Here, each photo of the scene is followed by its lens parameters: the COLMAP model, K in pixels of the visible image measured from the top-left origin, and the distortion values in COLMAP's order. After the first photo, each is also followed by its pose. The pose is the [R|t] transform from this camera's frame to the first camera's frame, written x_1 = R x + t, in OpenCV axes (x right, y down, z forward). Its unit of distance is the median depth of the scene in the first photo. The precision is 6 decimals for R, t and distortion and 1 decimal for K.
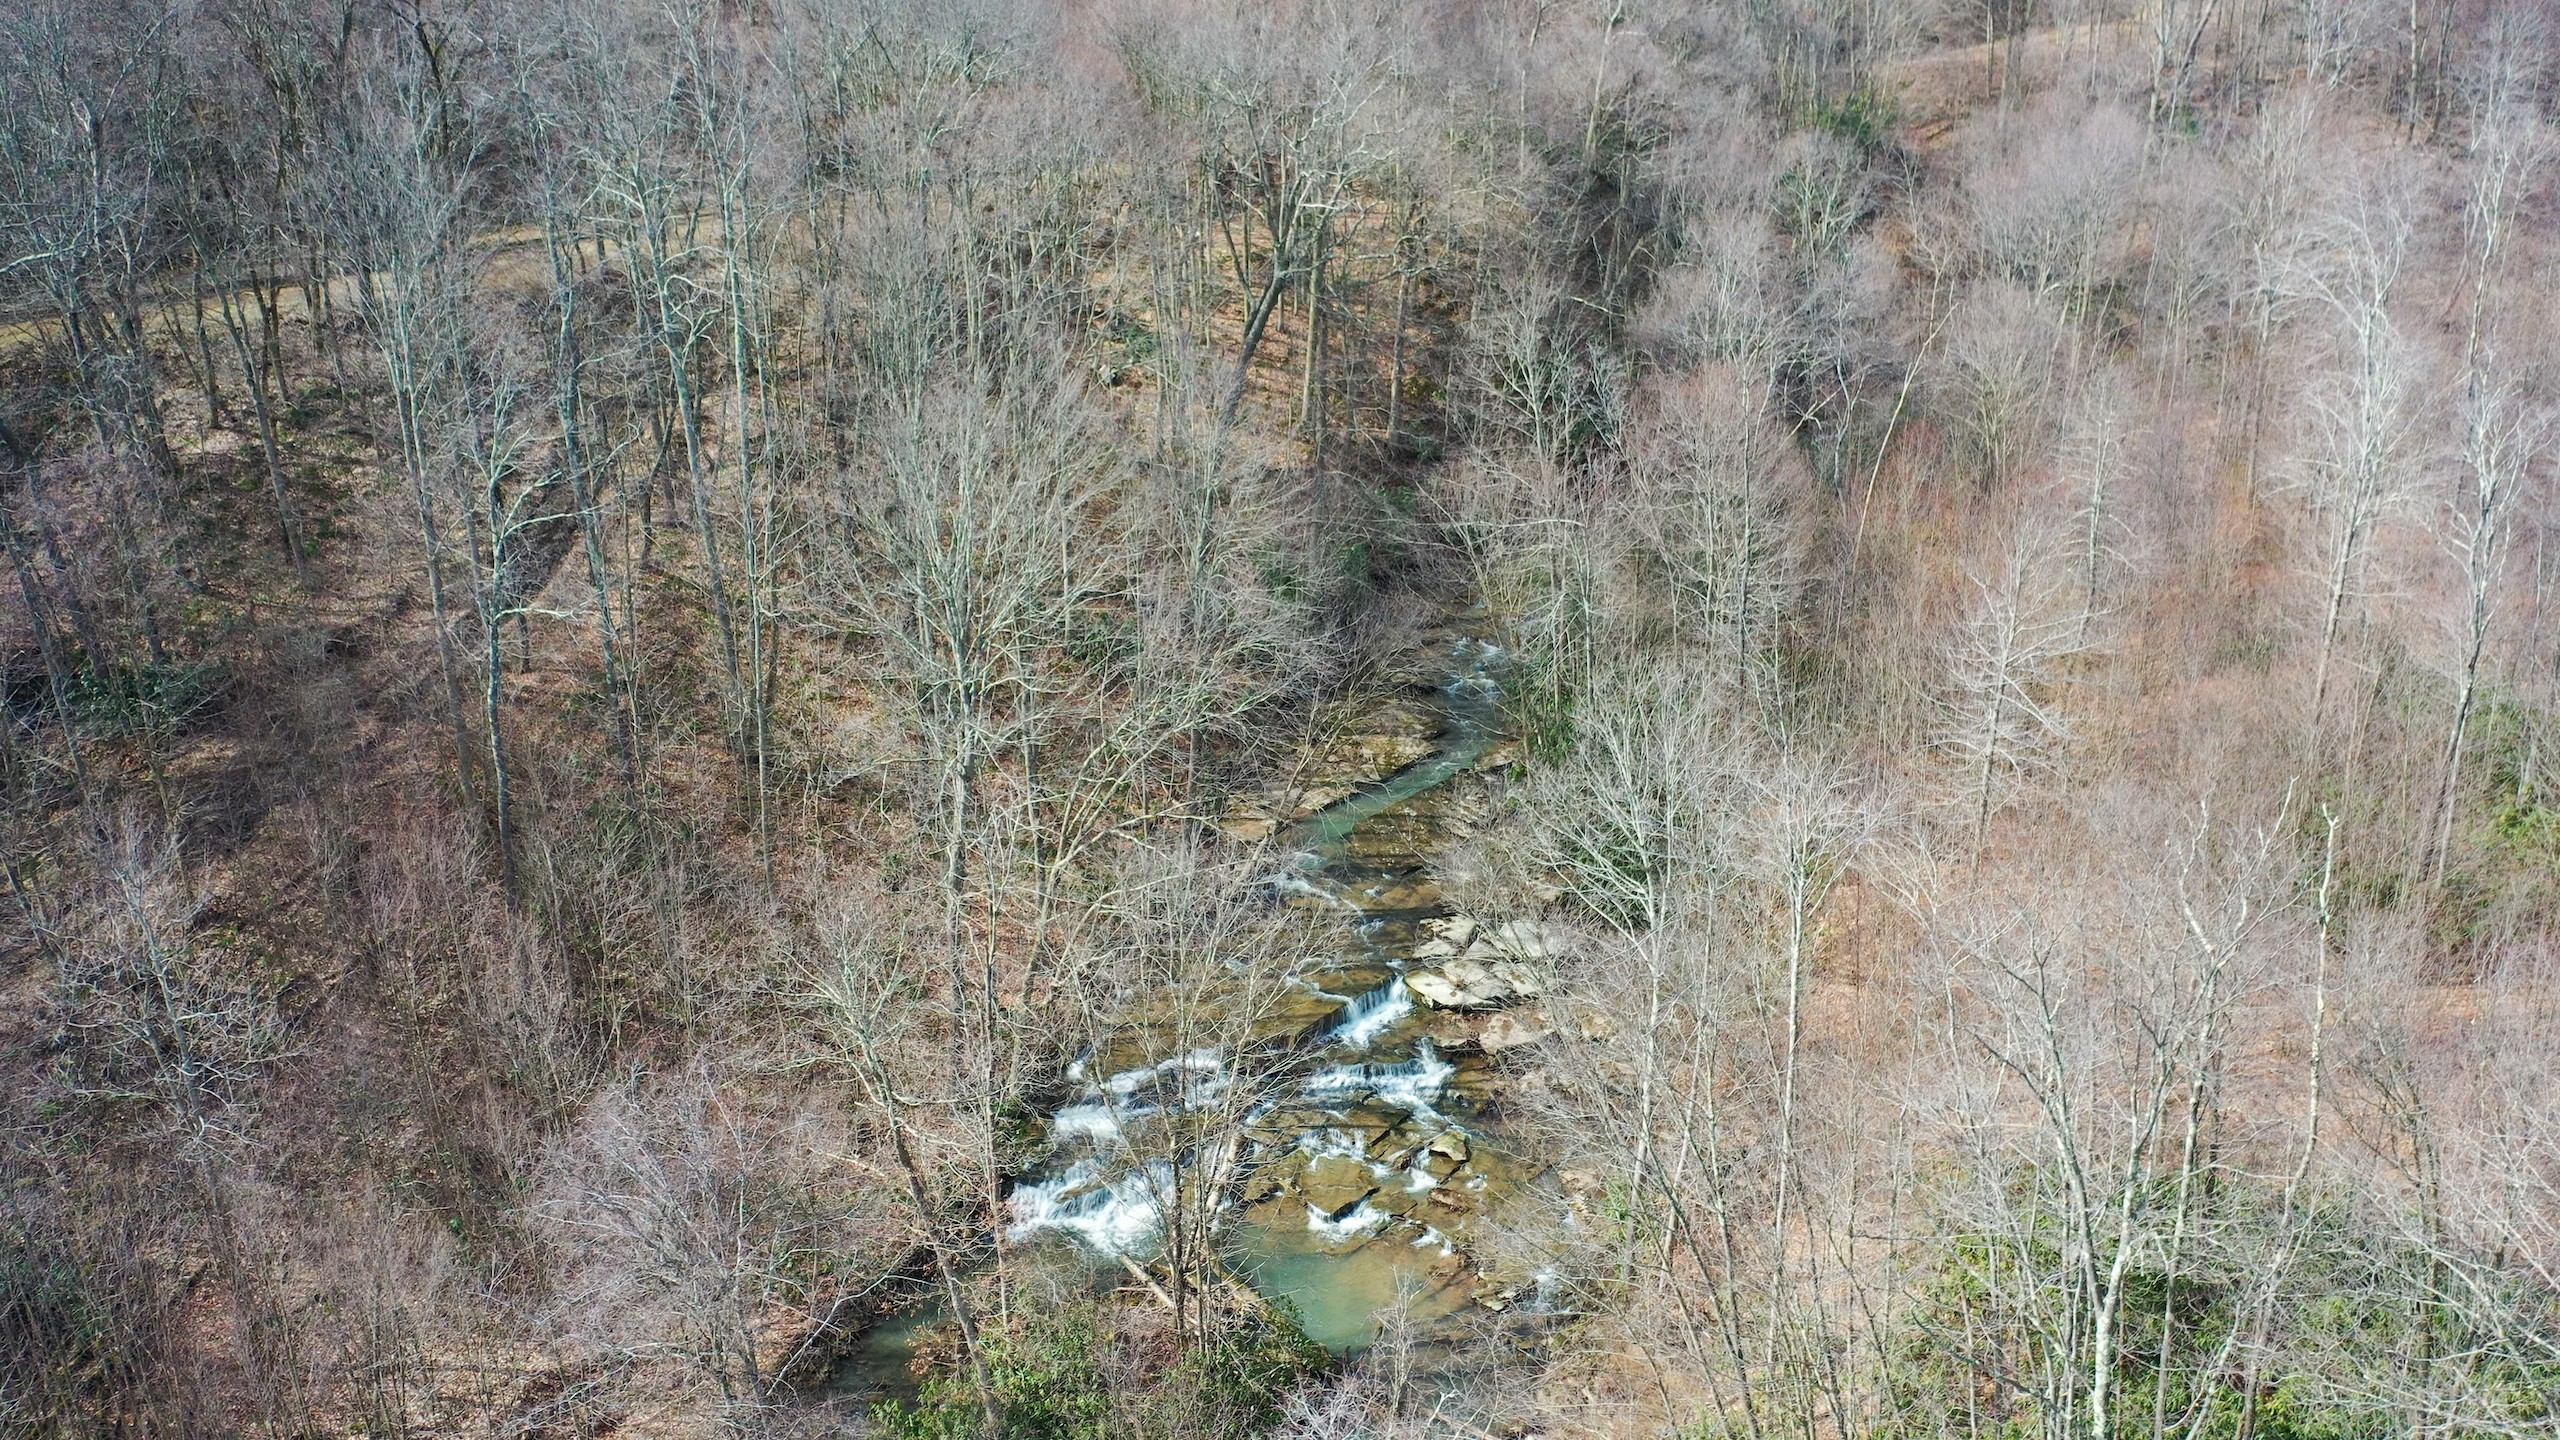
lens RADIAL K [[2032.0, 0, 1278.5], [0, 2032.0, 715.5], [0, 0, 1]] dist [0.008503, 0.005466]
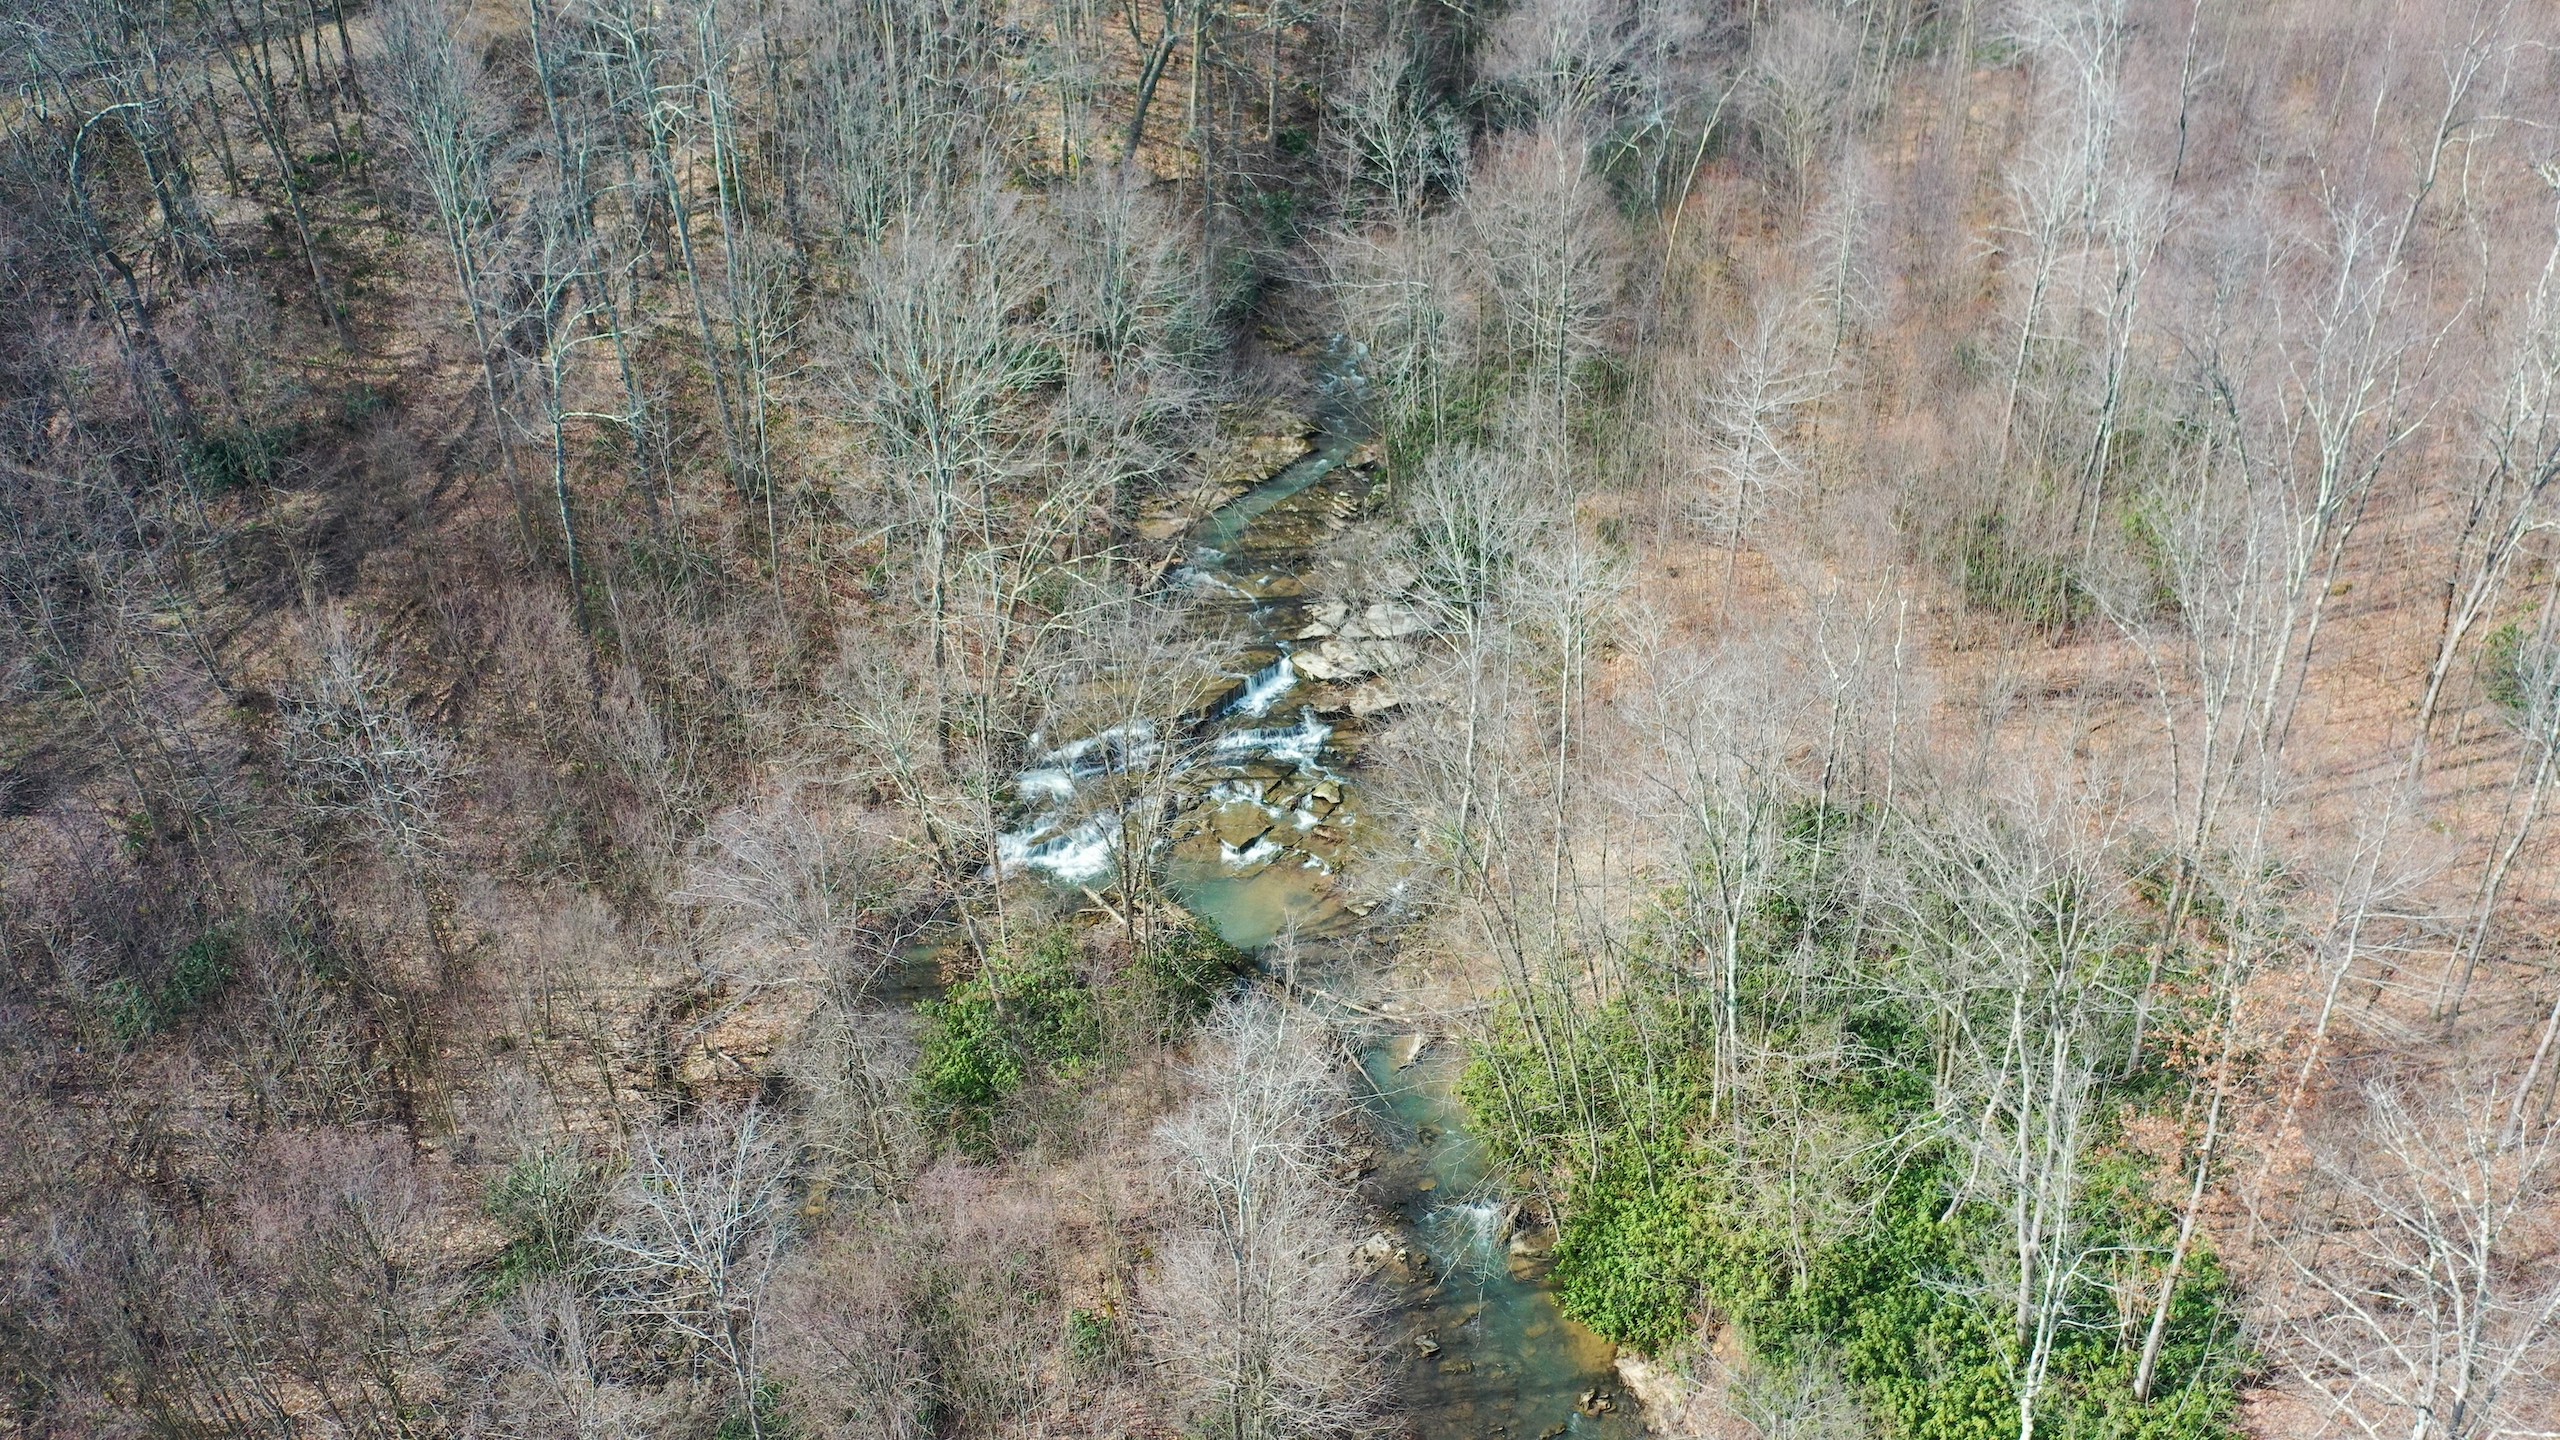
lens RADIAL K [[2032.0, 0, 1276.1], [0, 2032.0, 713.6], [0, 0, 1]] dist [0.008503, 0.005466]
pose [[0.998231, -0.033208, 0.049319, -0.010777], [0.022089, 0.977252, 0.210926, -0.107692], [-0.055202, -0.209464, 0.976257, -0.249332]]
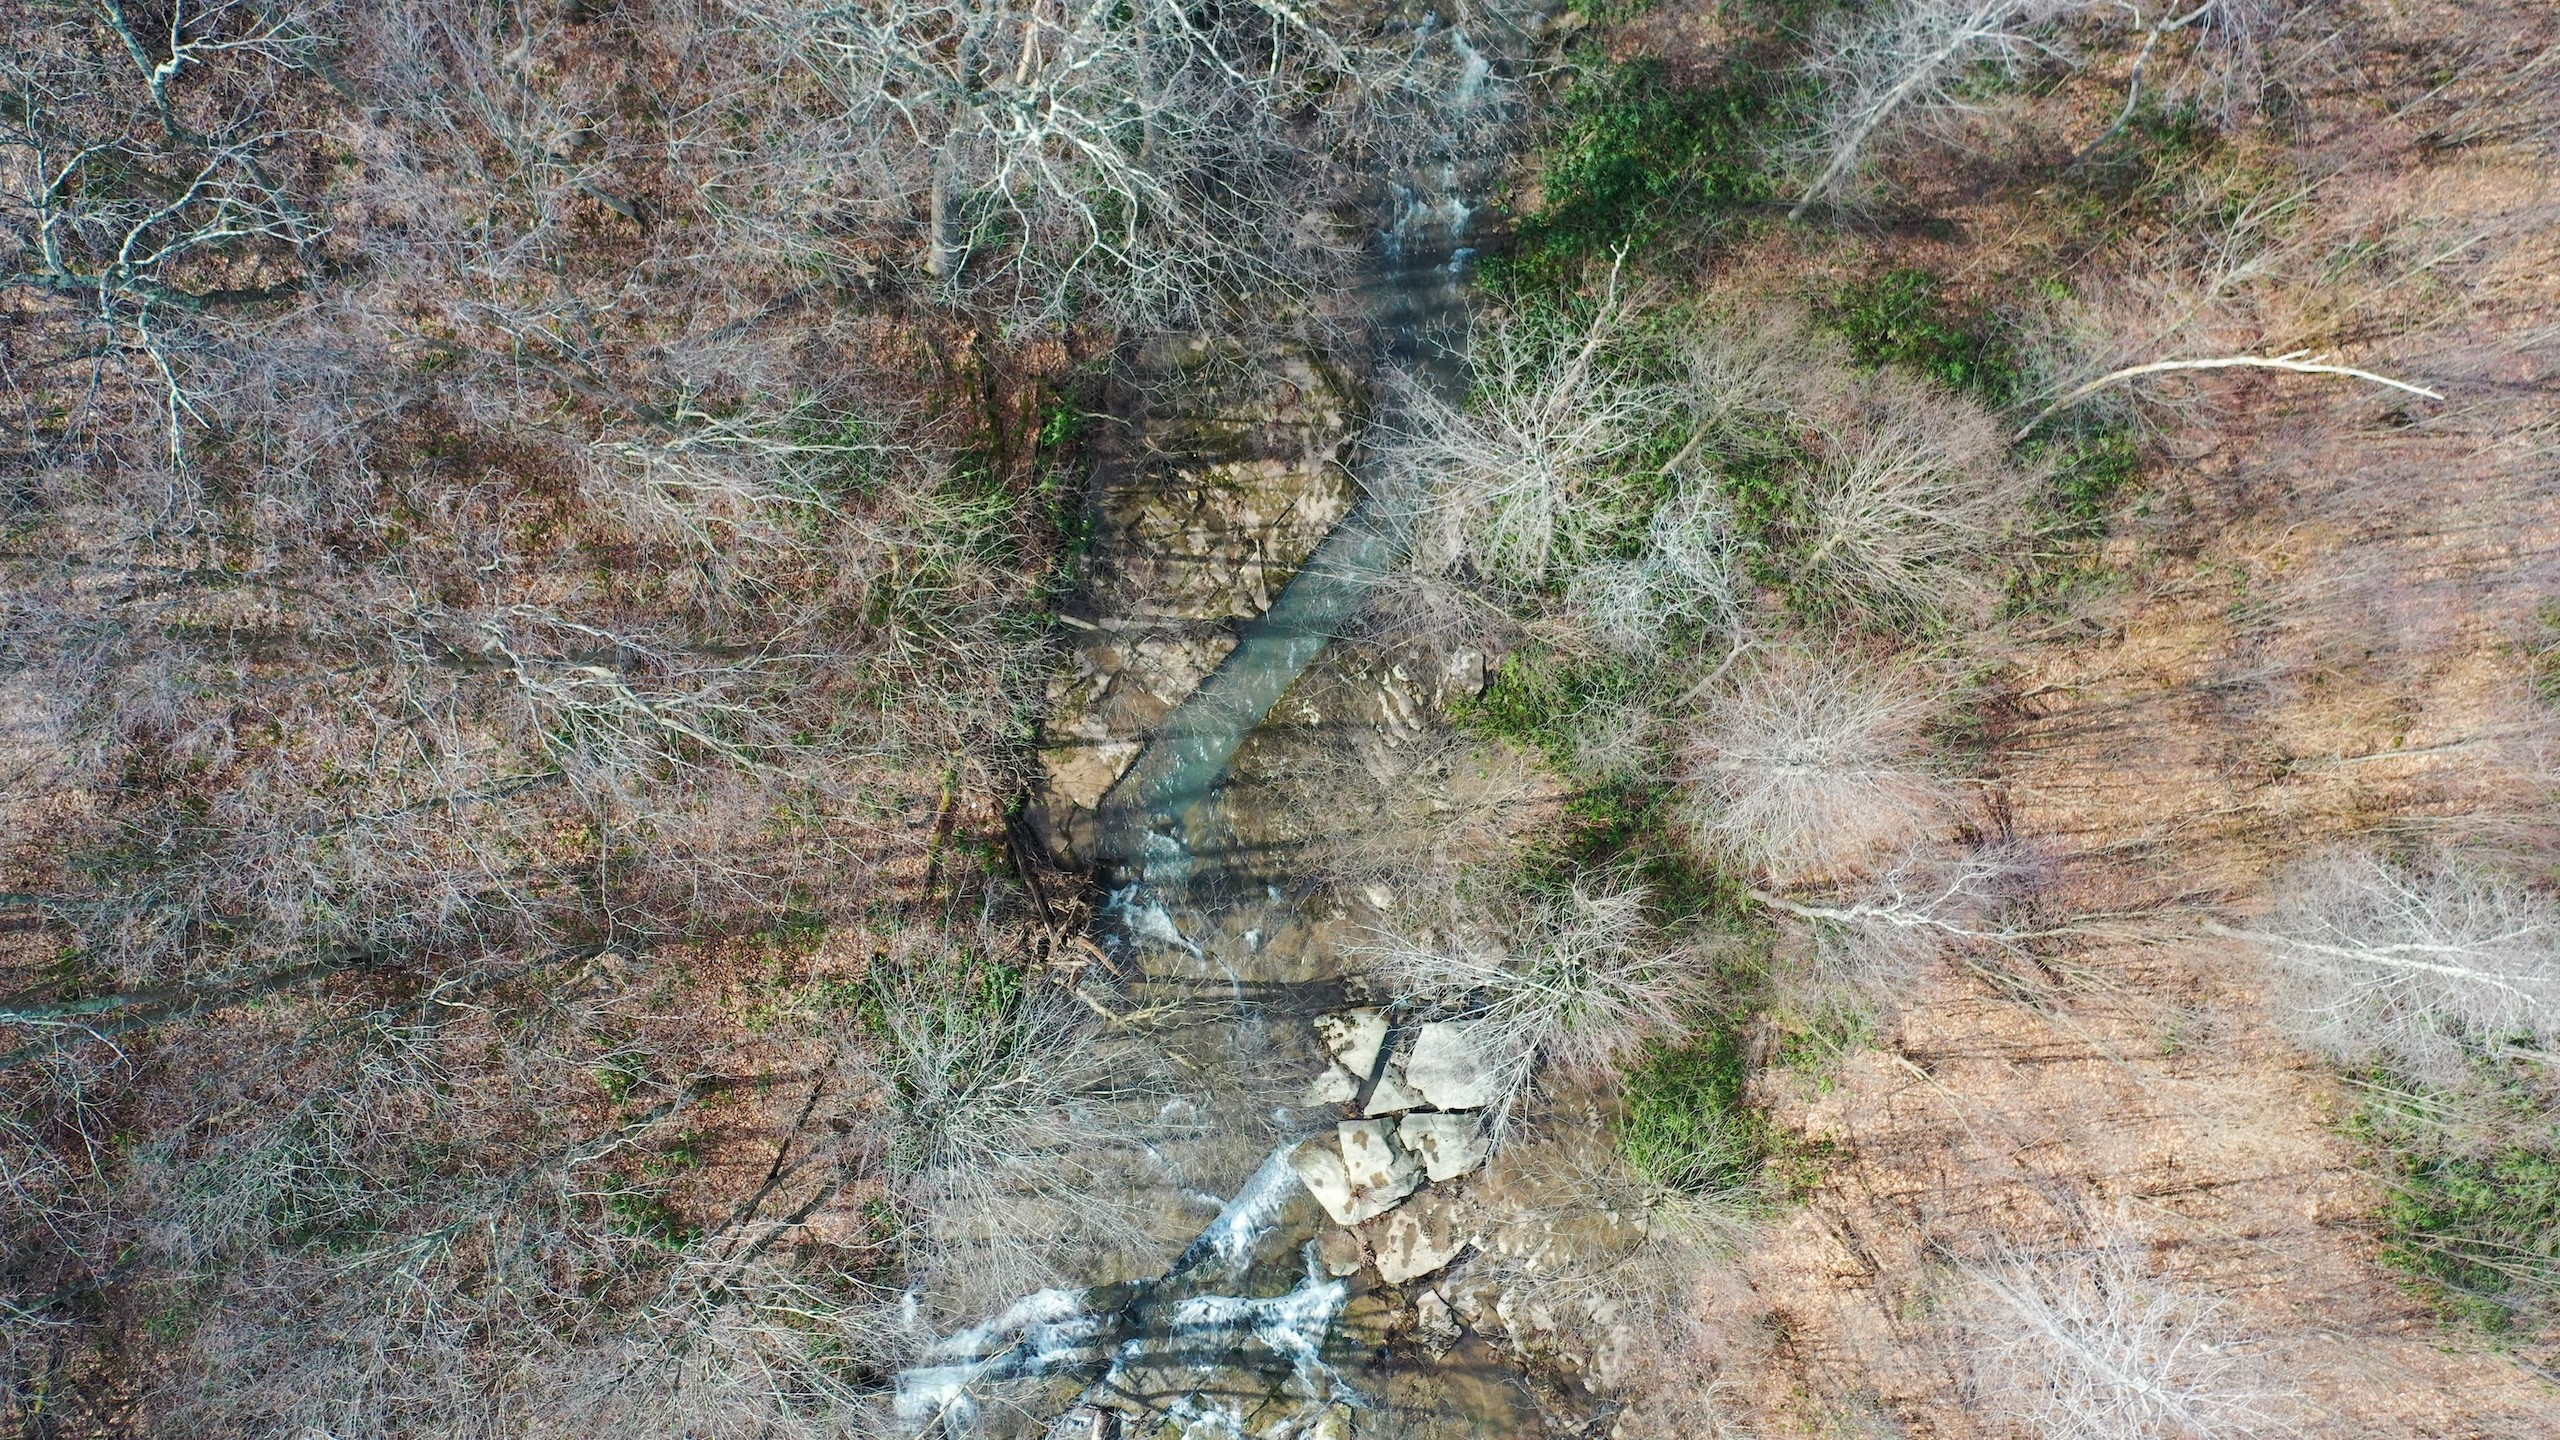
lens RADIAL K [[2032.0, 0, 1281.1], [0, 2032.0, 718.6], [0, 0, 1]] dist [0.008503, 0.005466]
pose [[0.999534, -0.029354, -0.008432, 0.073830], [0.019983, 0.419779, 0.907407, -0.715093], [-0.023096, -0.907152, 0.420169, 0.861230]]
